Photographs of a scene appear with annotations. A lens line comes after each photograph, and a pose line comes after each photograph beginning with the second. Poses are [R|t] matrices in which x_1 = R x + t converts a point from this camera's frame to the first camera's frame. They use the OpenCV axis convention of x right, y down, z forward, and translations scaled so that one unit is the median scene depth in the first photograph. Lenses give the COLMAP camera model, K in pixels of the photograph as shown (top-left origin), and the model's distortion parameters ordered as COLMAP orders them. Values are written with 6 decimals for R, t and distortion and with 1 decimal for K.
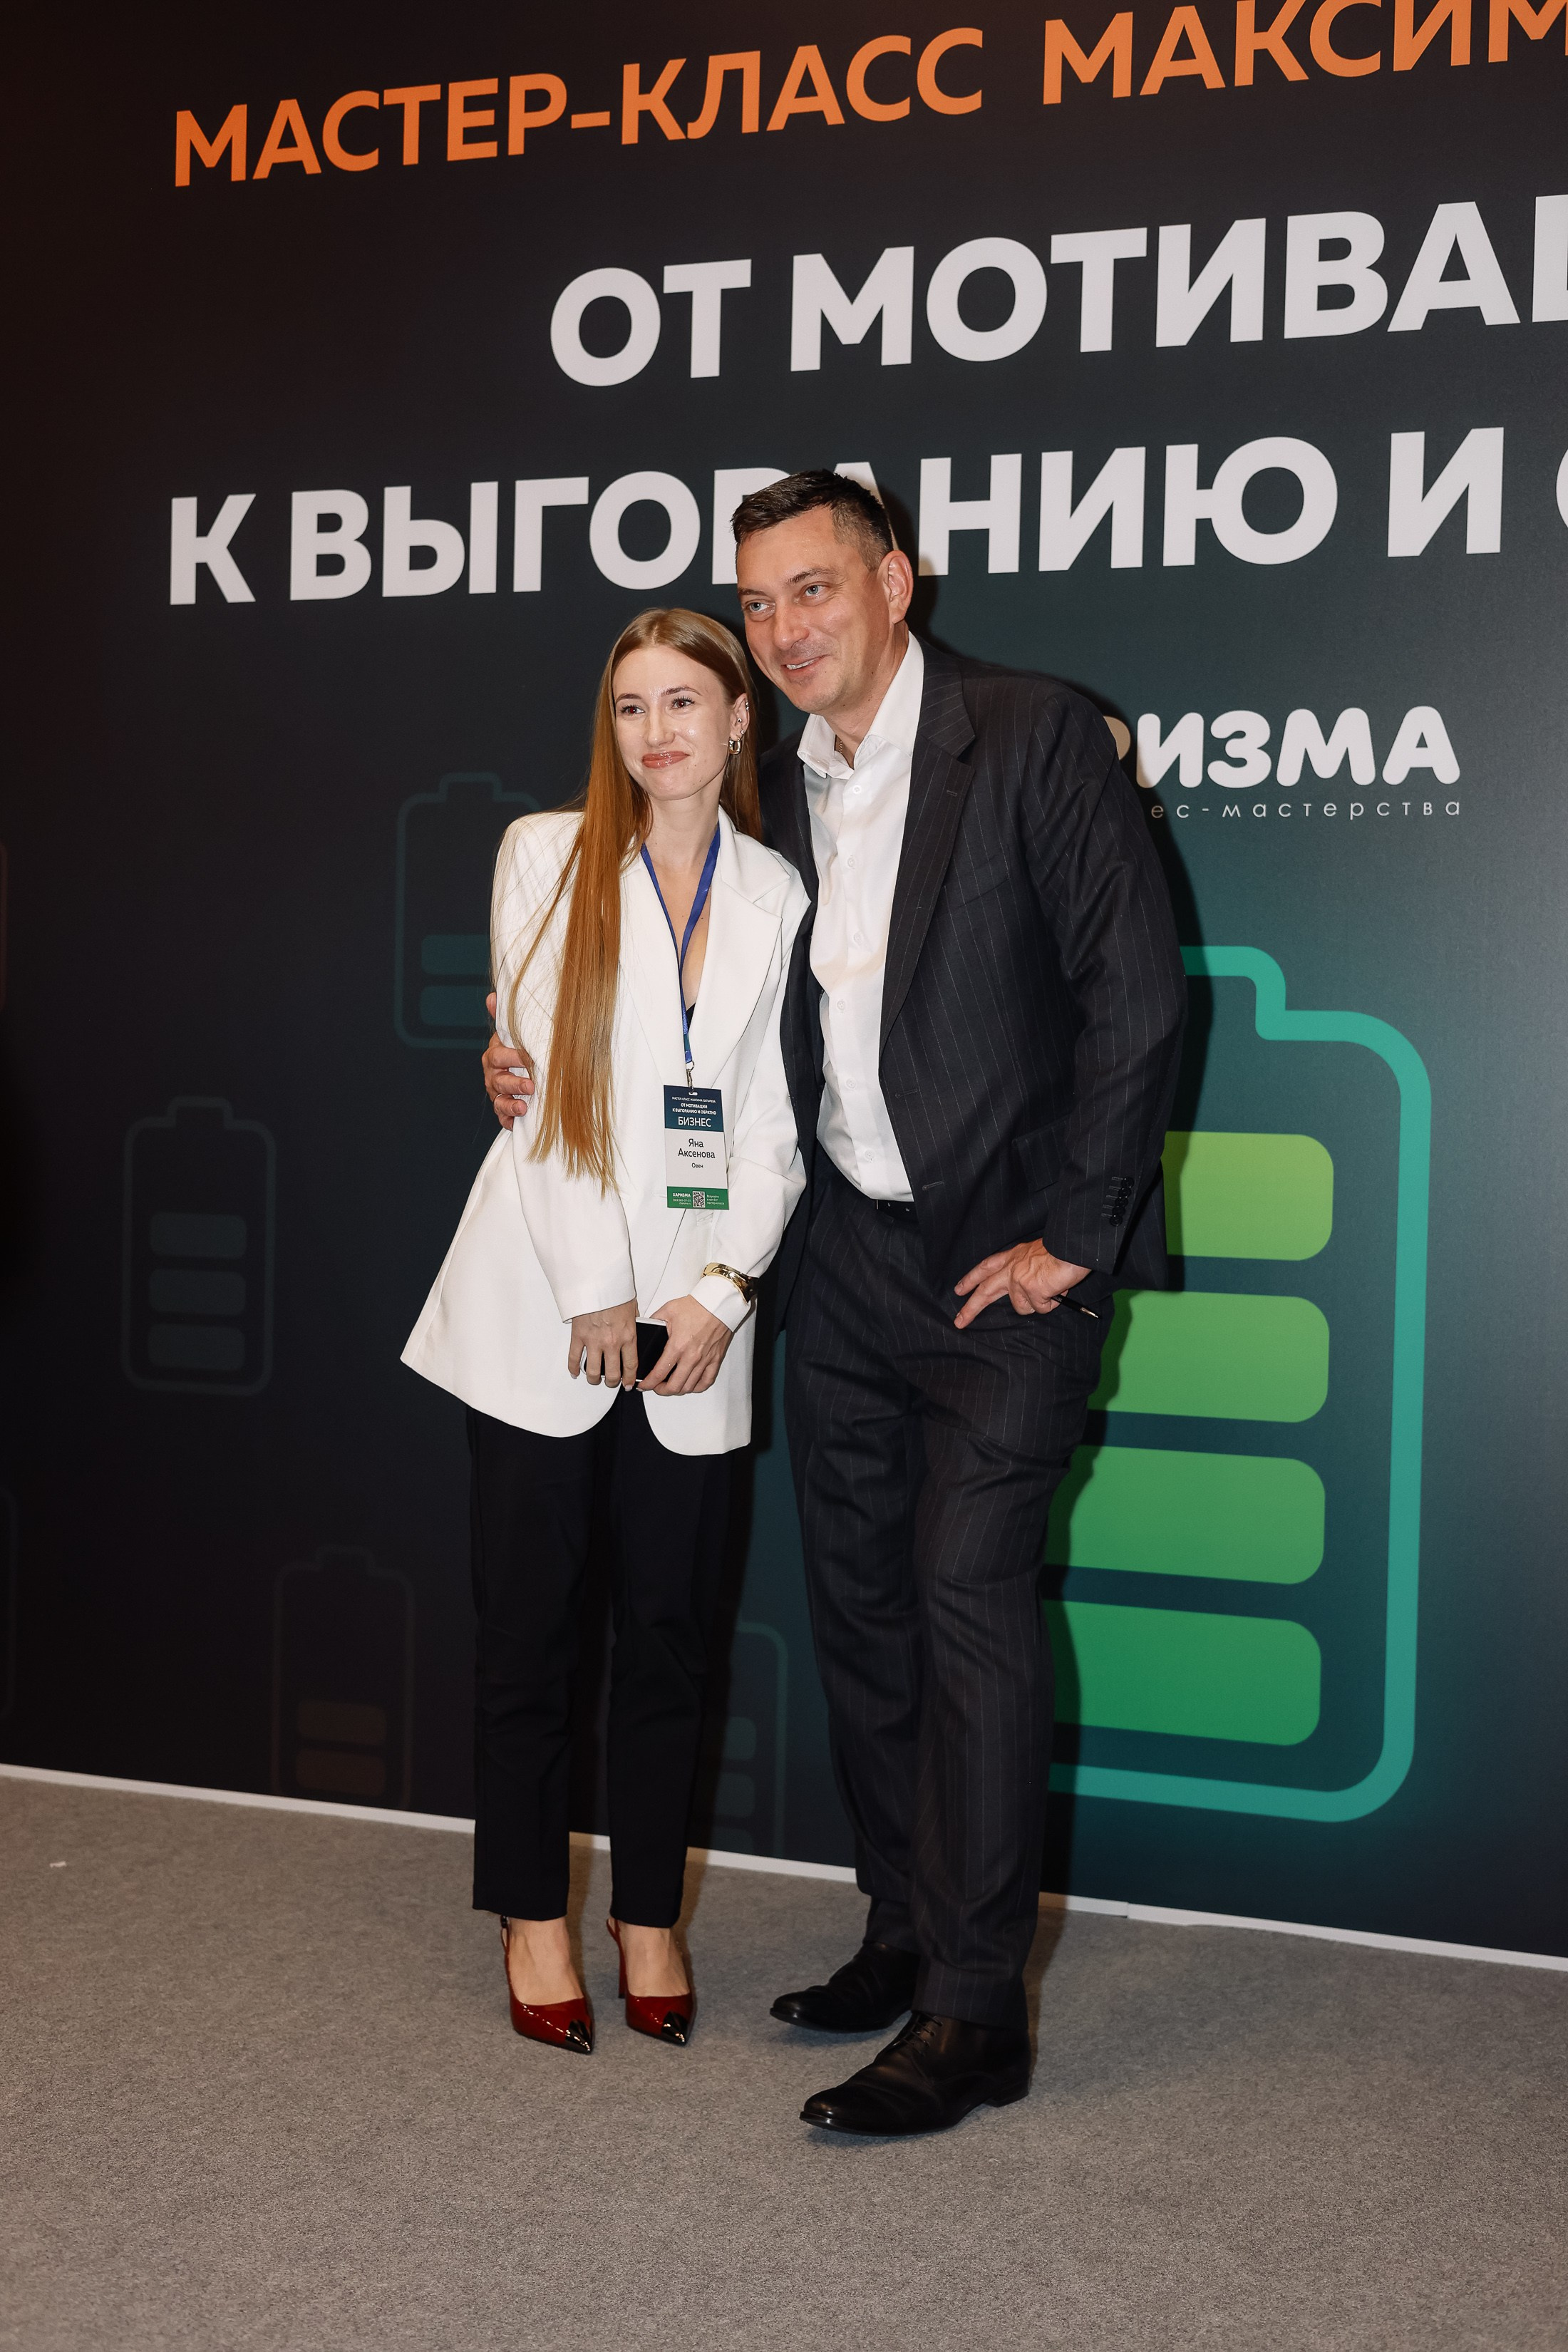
lens RADIAL K [[3355.5, 0, 790.5], [0, 3355.5, 1189.2], [0, 0, 1]] dist [0.002392, 0.000000]
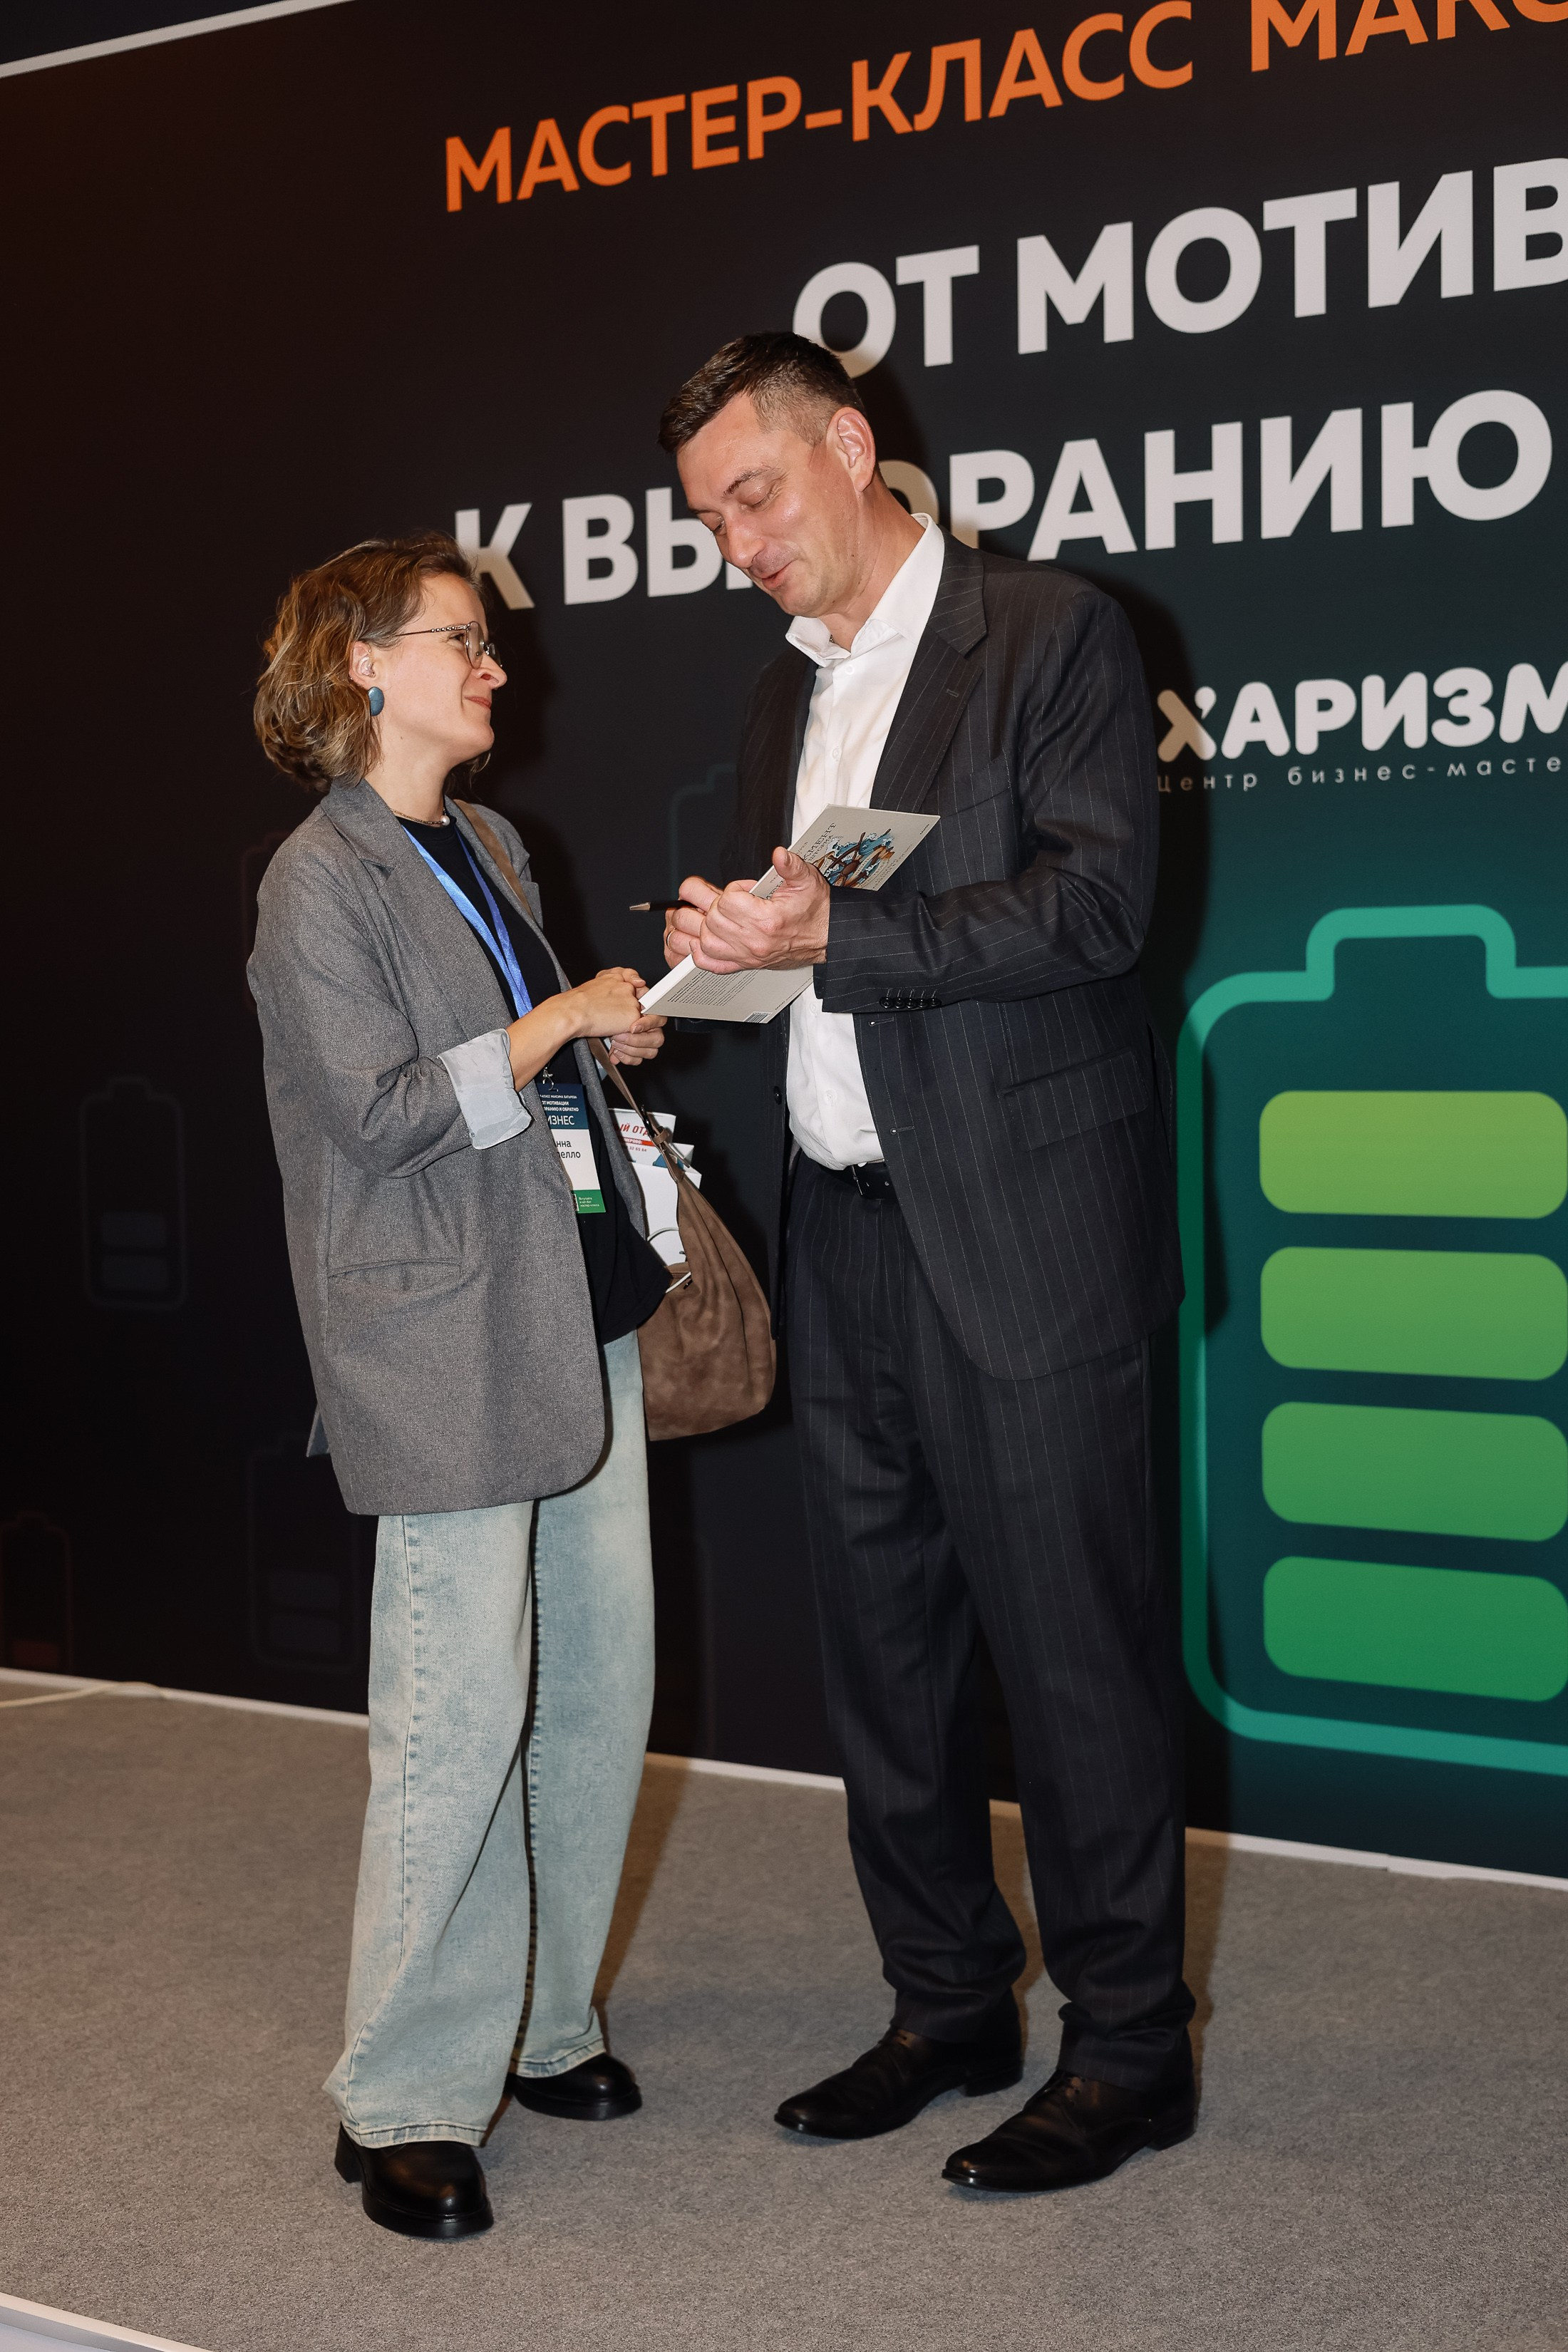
lens RADIAL K [[3355.5, 0, 780.7], [0, 3355.5, 1205.3], [0, 0, 1]] dist [0.002392, 0.000000]
pose [[0.984534, -0.027220, -0.173067, 0.099475], [0.032270, 0.999130, 0.026428, -0.015528], [0.172197, -0.031604, 0.984555, -0.021813]]
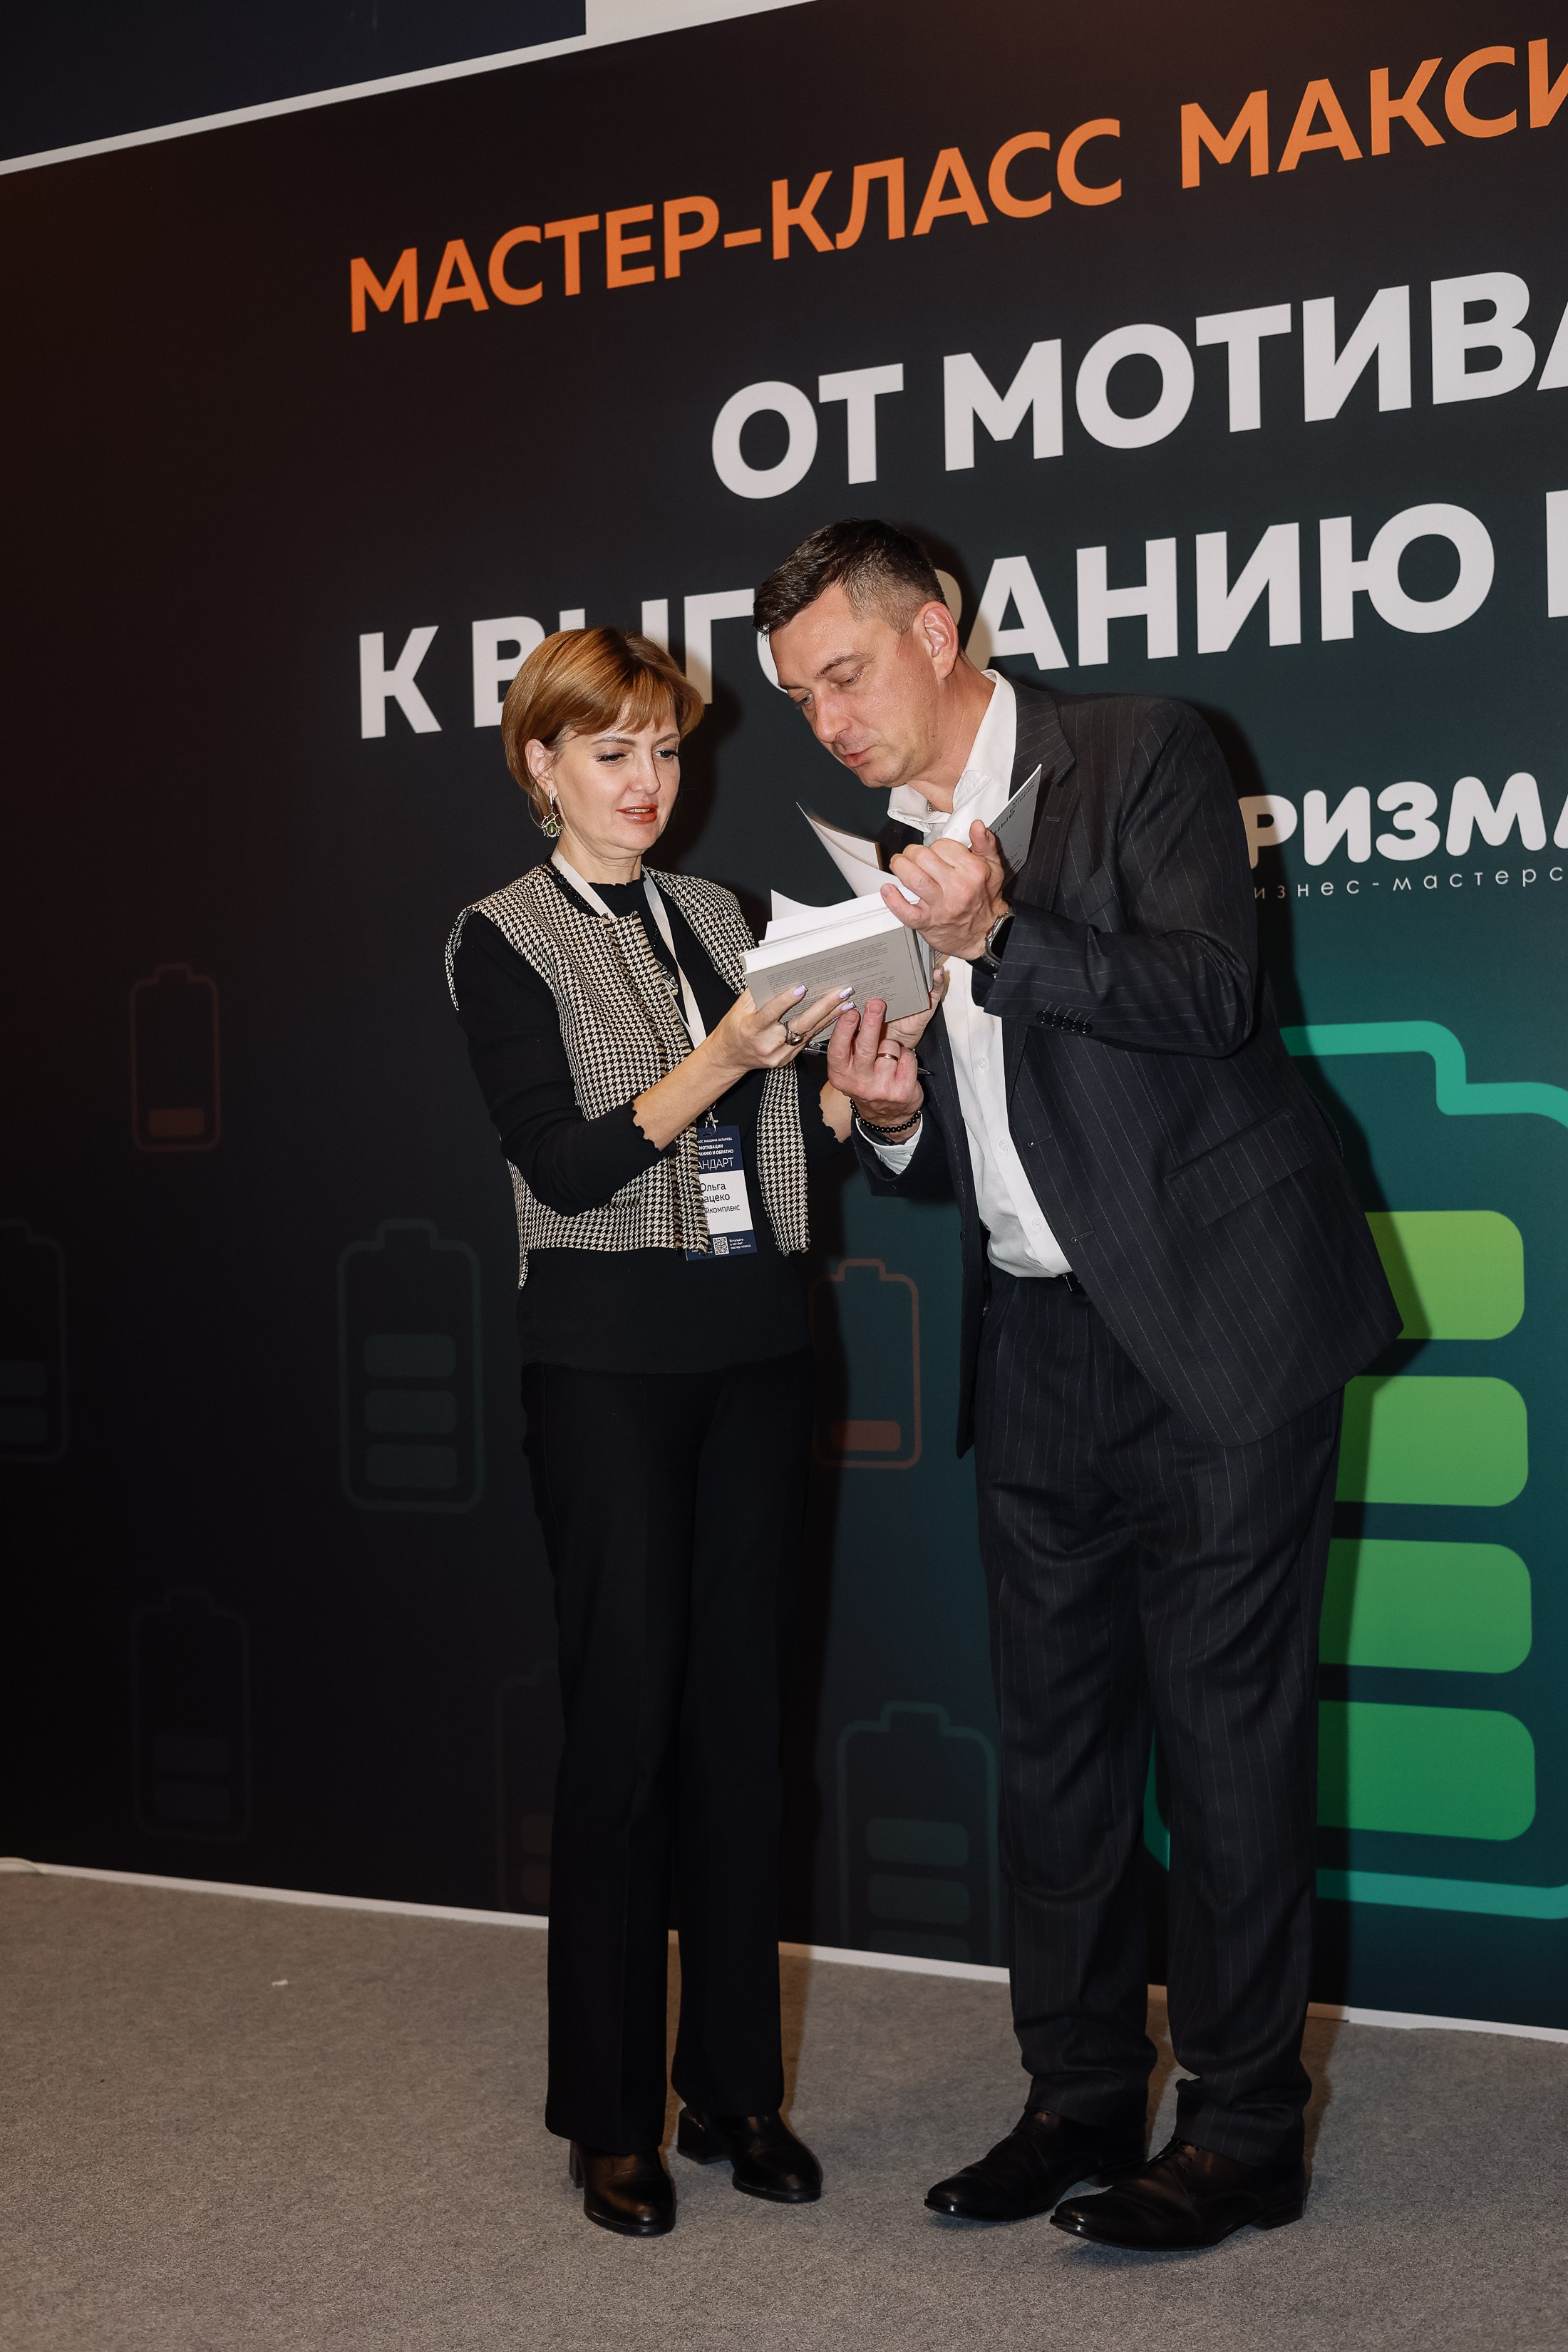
lens RADIAL K [[3355.5, 0, 781.8], [0, 3355.5, 1187.1], [0, 0, 1]] dist [0.002392, 0.000000]
pose [[0.992871, -0.041896, -0.111586, 0.055152], [0.037978, 0.998593, -0.037007, 0.005118], [0.112979, 0.032506, 0.993065, 0.006383]]
